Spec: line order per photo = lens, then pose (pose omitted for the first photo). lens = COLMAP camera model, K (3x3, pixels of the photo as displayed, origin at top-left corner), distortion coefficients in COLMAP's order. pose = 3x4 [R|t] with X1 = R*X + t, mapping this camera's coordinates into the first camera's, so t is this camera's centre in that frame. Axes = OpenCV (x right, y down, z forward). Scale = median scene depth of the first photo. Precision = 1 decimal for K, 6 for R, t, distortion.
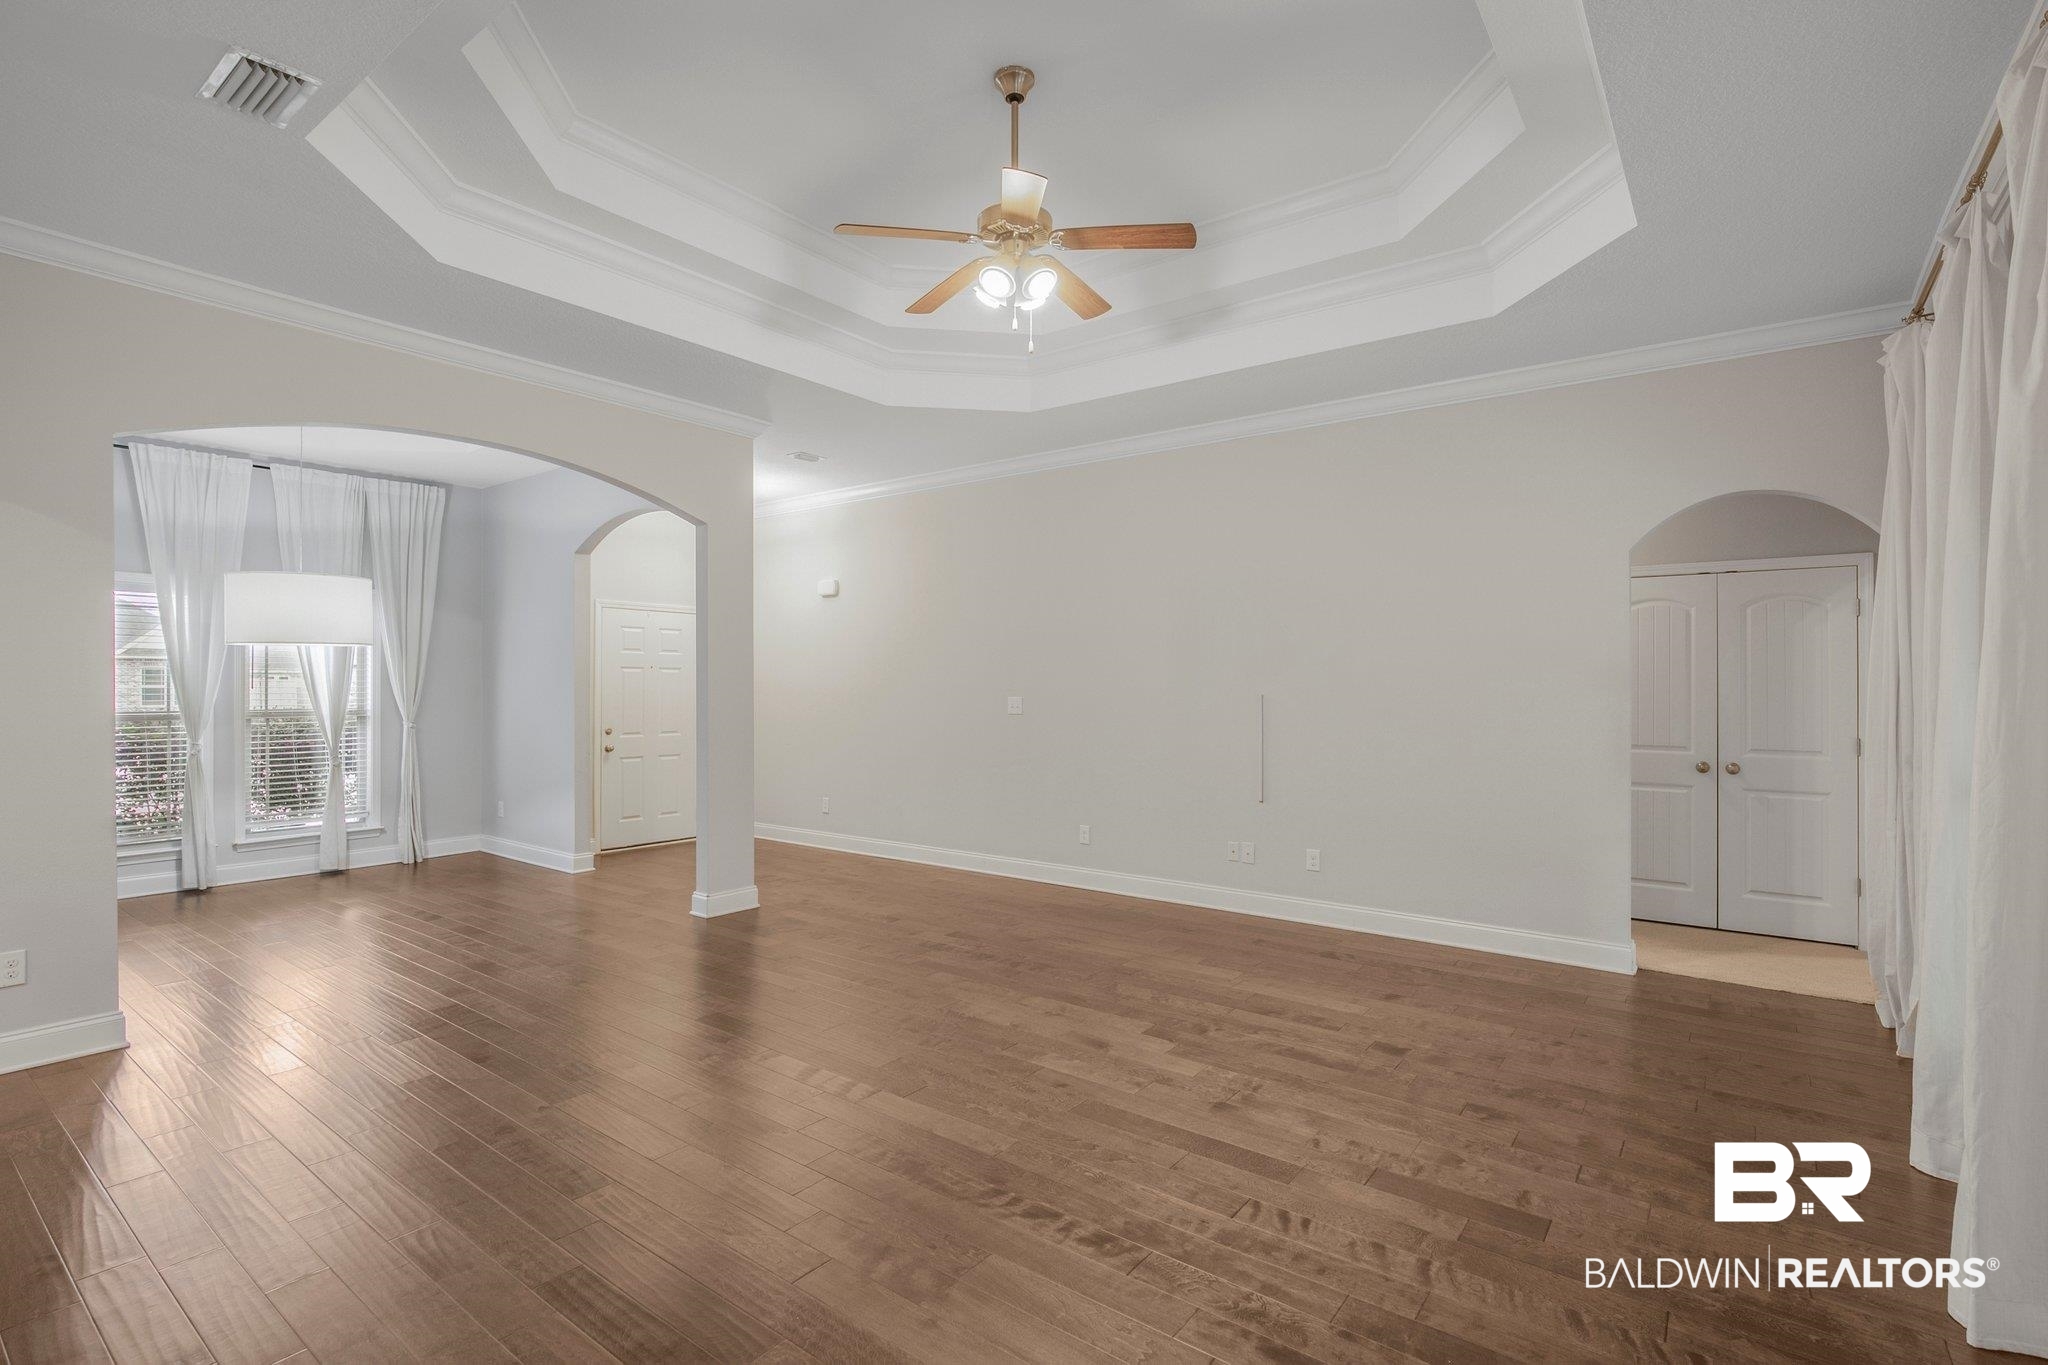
lens RADIAL K [[948.6, 0, 1024.0], [0, 948.6, 682.5], [0, 0, 1]] dist [-0.027638, 0.000085]
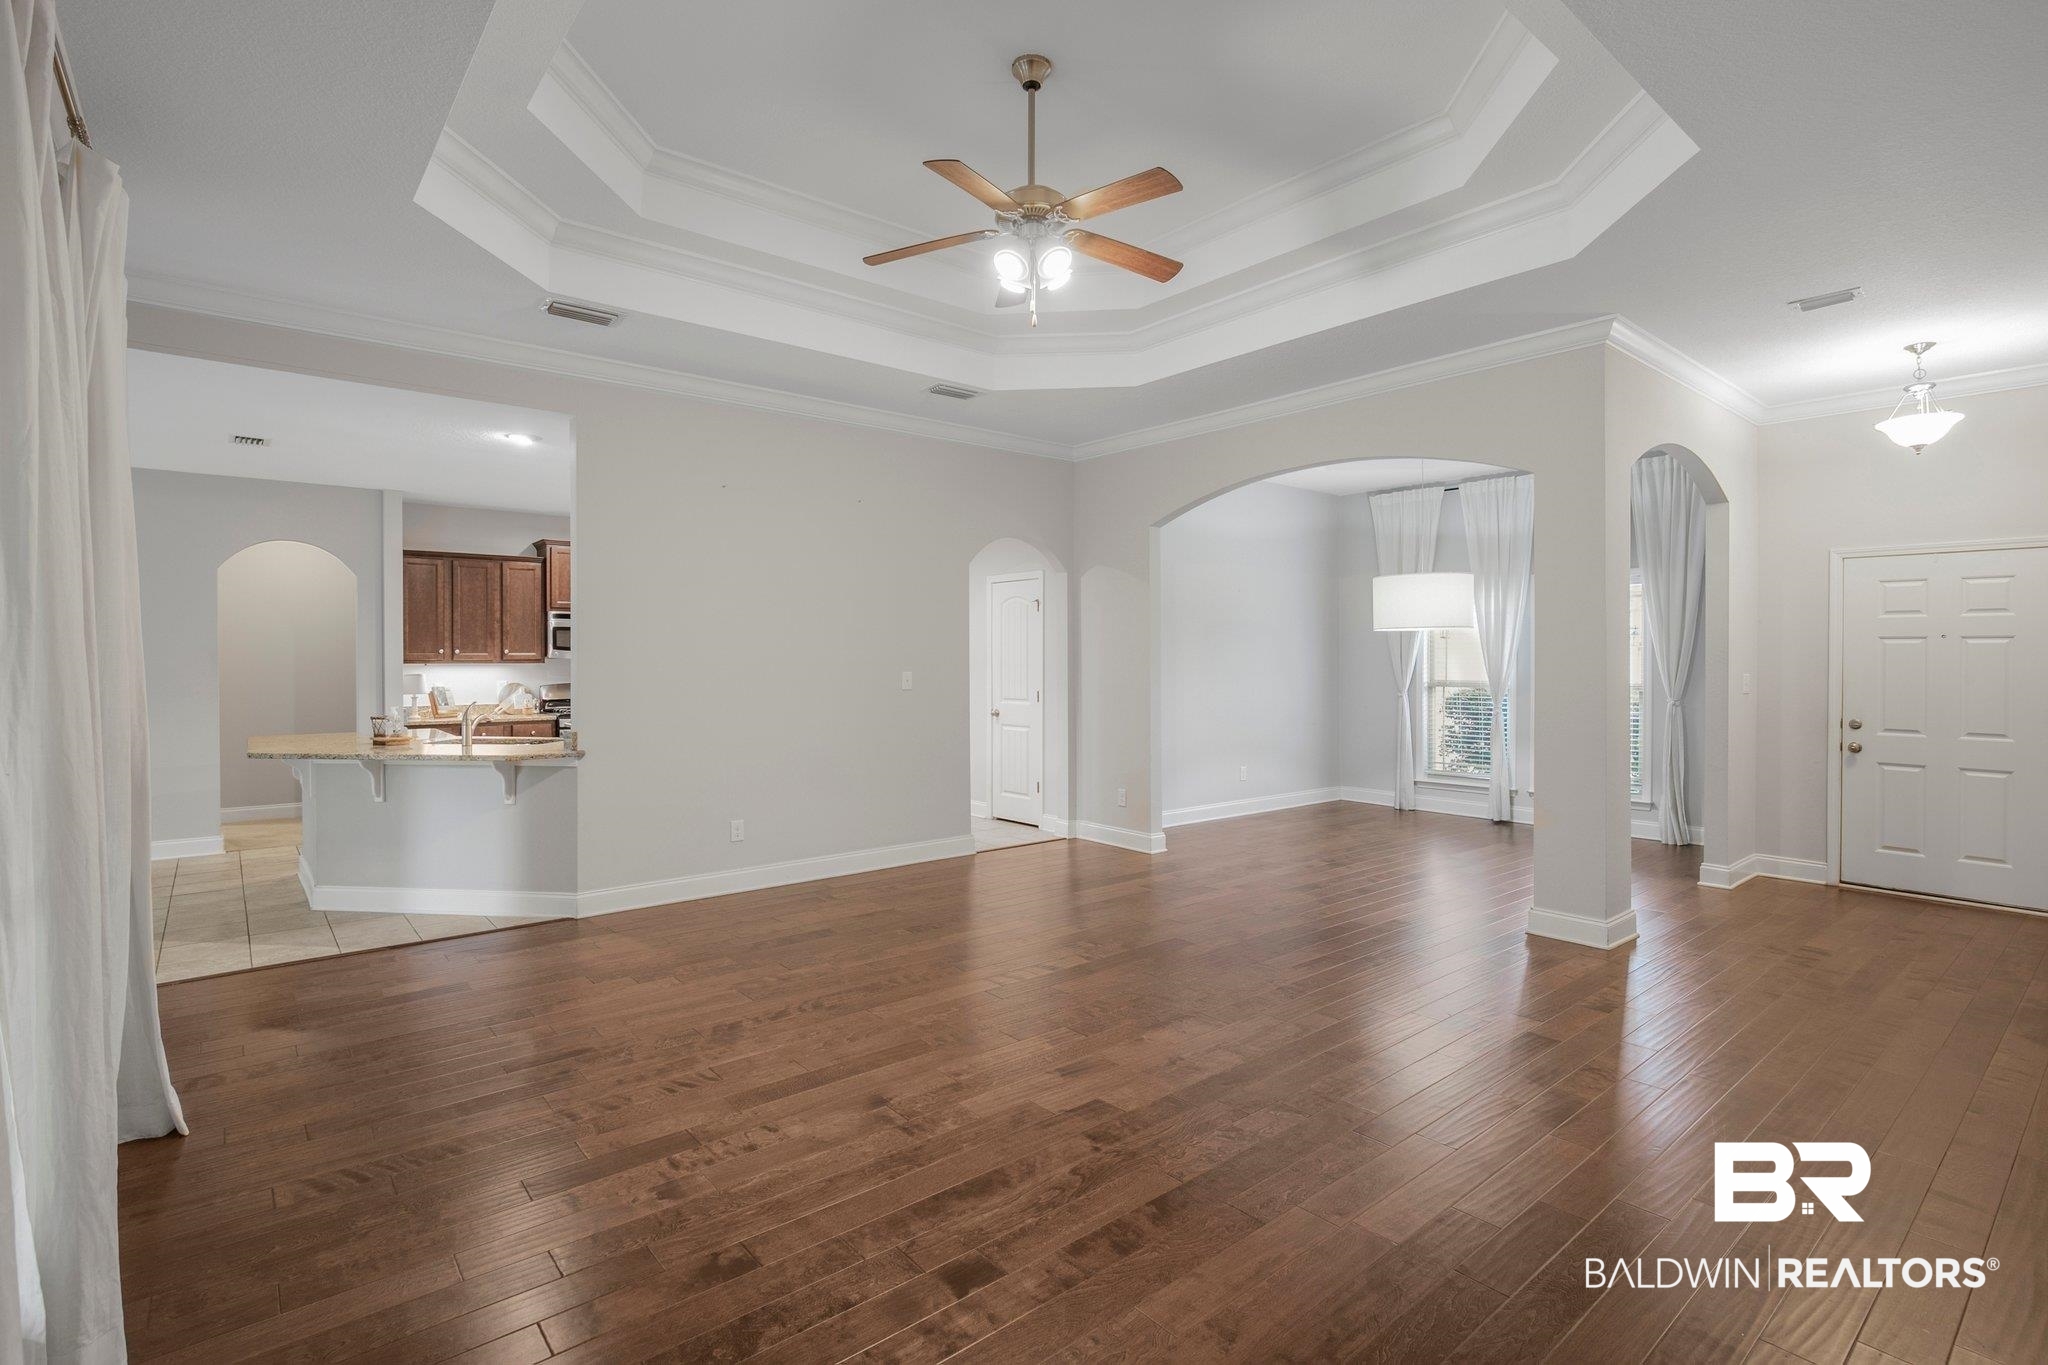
lens RADIAL K [[948.3, 0, 1014.7], [0, 948.3, 687.1], [0, 0, 1]] dist [-0.010720, 0.000043]
pose [[-0.211313, 0.028156, -0.977013, 0.994886], [0.001861, 0.999595, 0.028405, -0.000334], [0.977417, 0.004184, -0.211279, 1.196546]]
